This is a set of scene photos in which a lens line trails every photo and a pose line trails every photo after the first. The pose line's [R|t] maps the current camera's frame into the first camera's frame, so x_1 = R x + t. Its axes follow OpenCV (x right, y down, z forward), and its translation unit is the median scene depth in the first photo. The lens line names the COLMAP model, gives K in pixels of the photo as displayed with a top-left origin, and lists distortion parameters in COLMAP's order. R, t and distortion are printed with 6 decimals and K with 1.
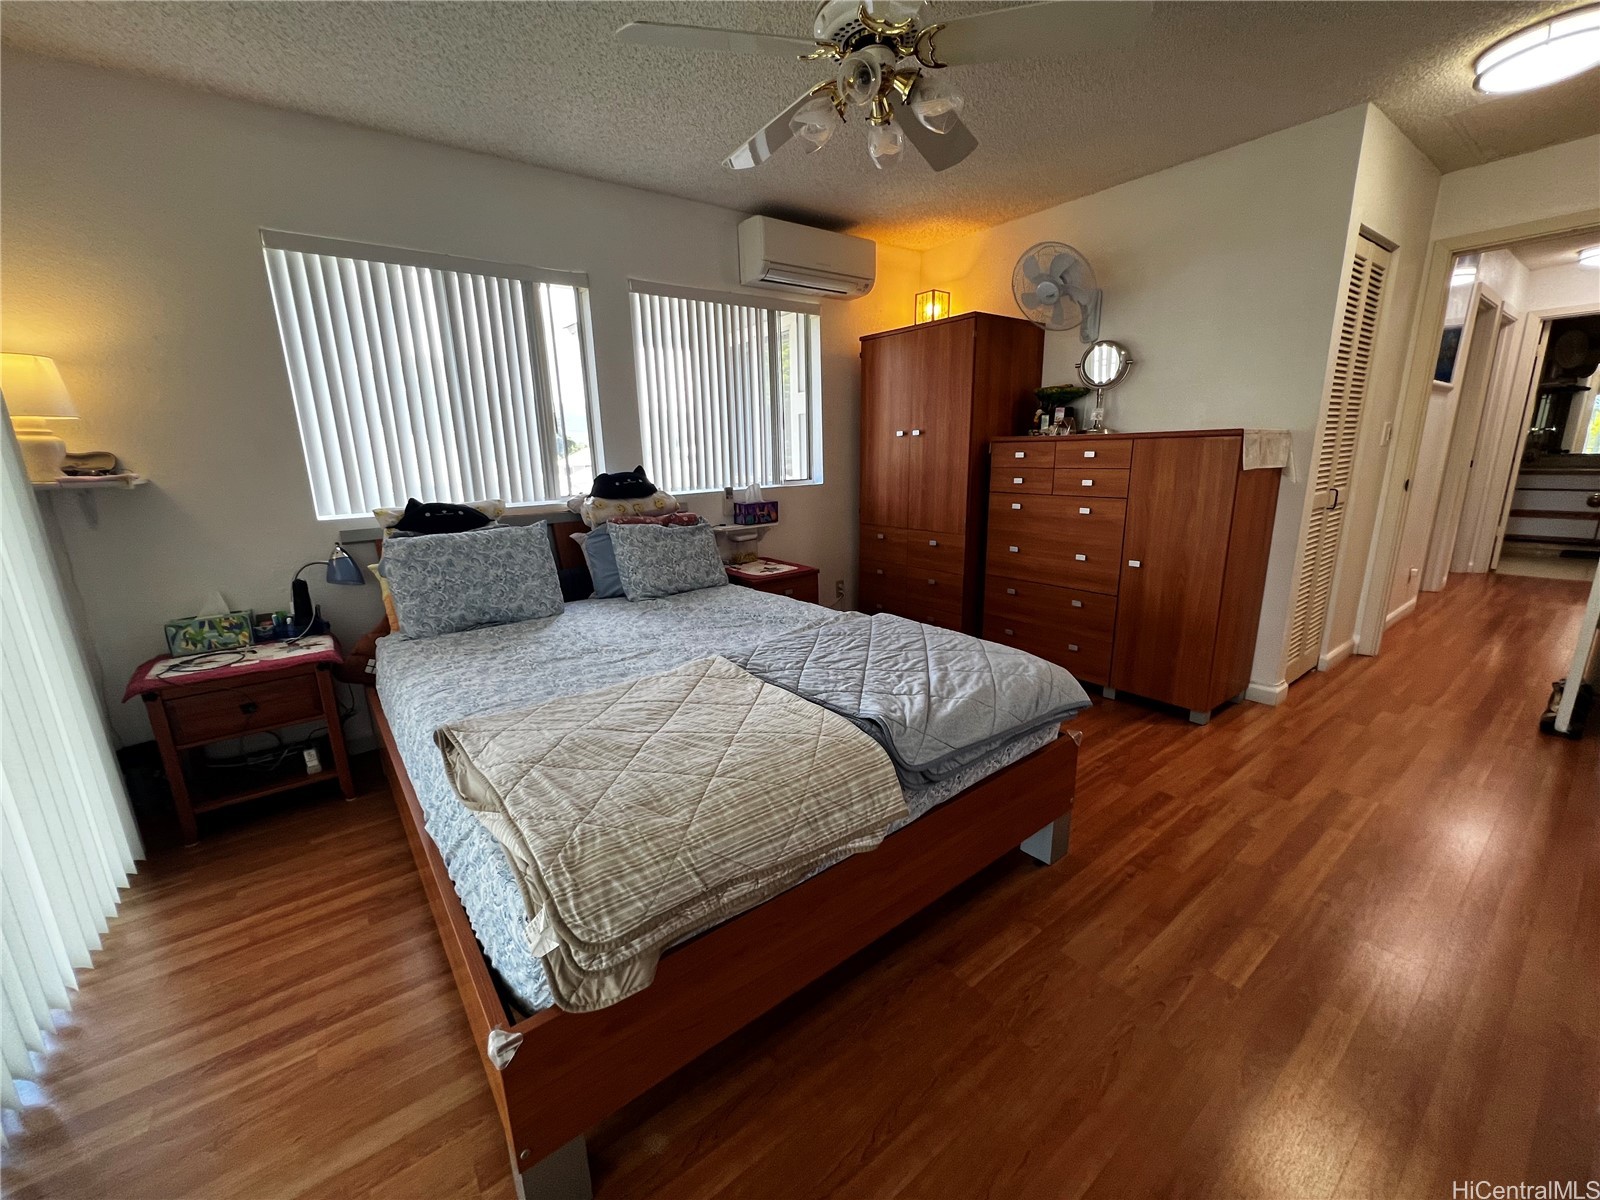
lens RADIAL K [[645.5, 0, 799.1], [0, 645.5, 597.2], [0, 0, 1]] dist [-0.002906, 0.001145]
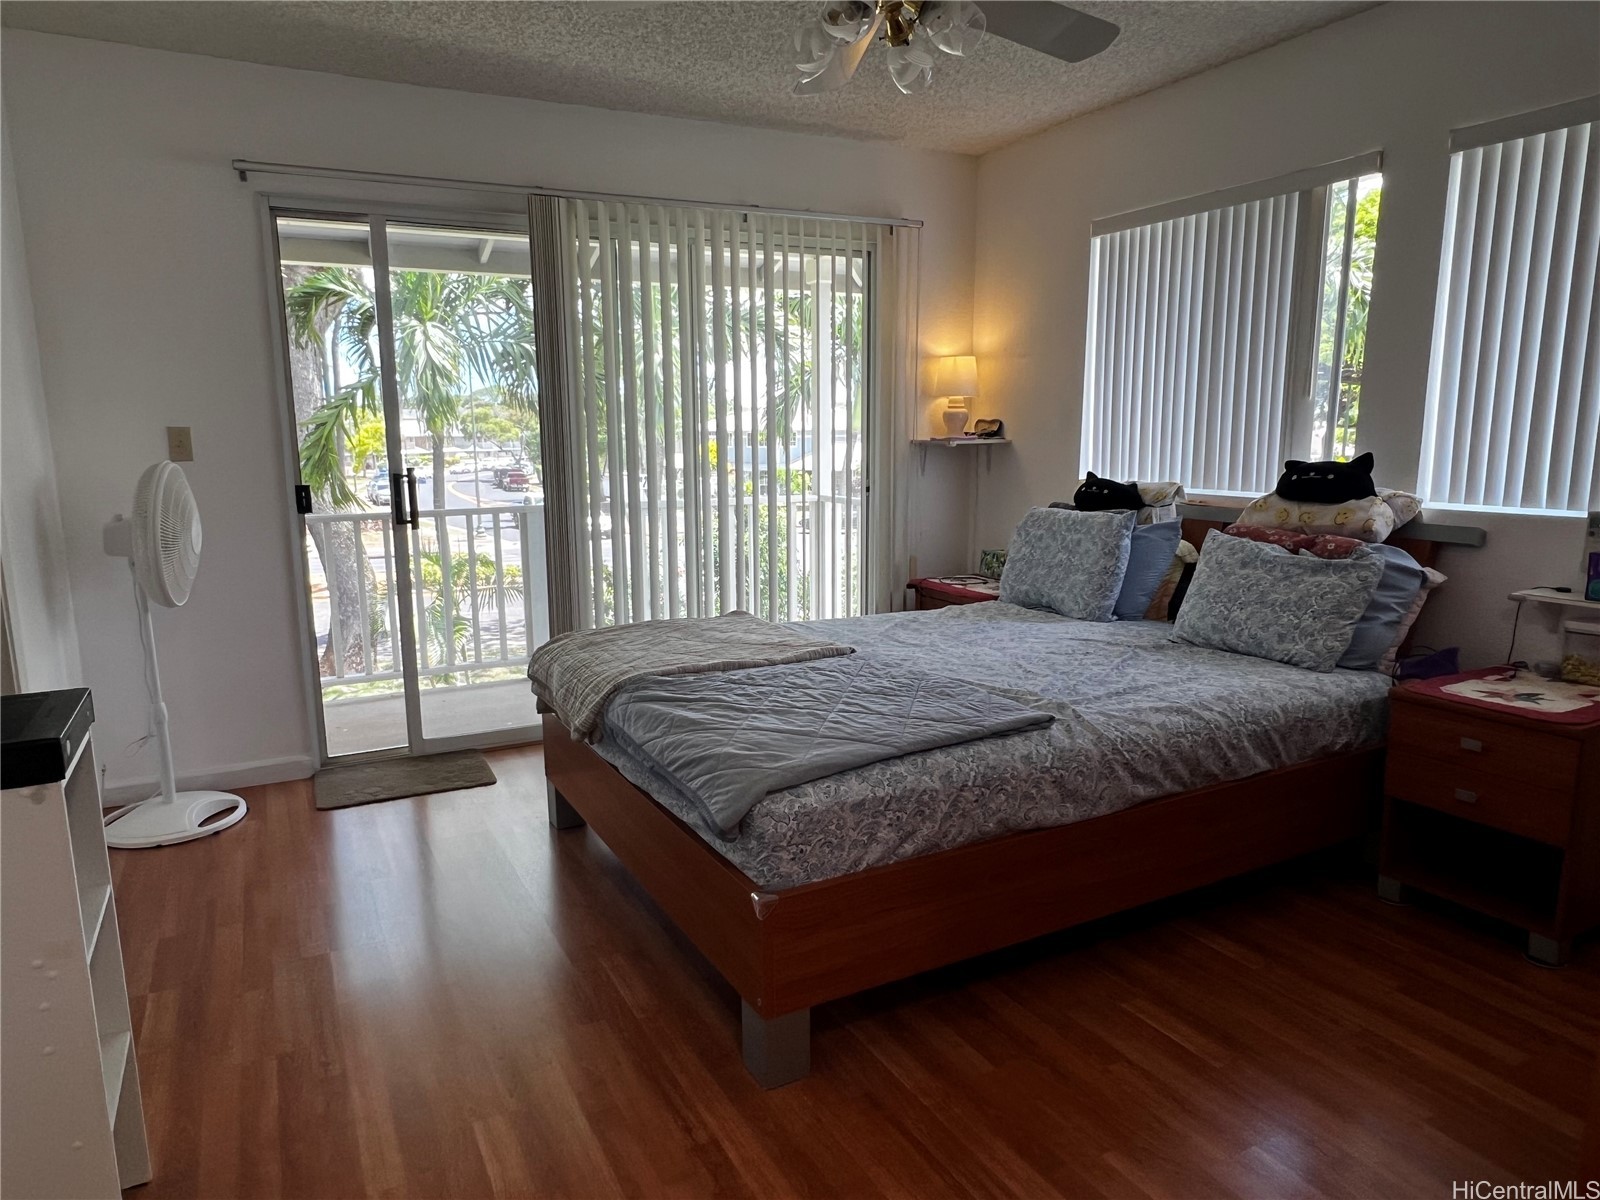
lens RADIAL K [[1031.0, 0, 790.5], [0, 1031.0, 610.6], [0, 0, 1]] dist [0.009401, -0.008020]
pose [[-0.180881, 0.202521, -0.962428, 1.026662], [-0.205600, 0.949162, 0.238371, -0.234977], [0.961775, 0.240992, -0.130046, 0.828691]]
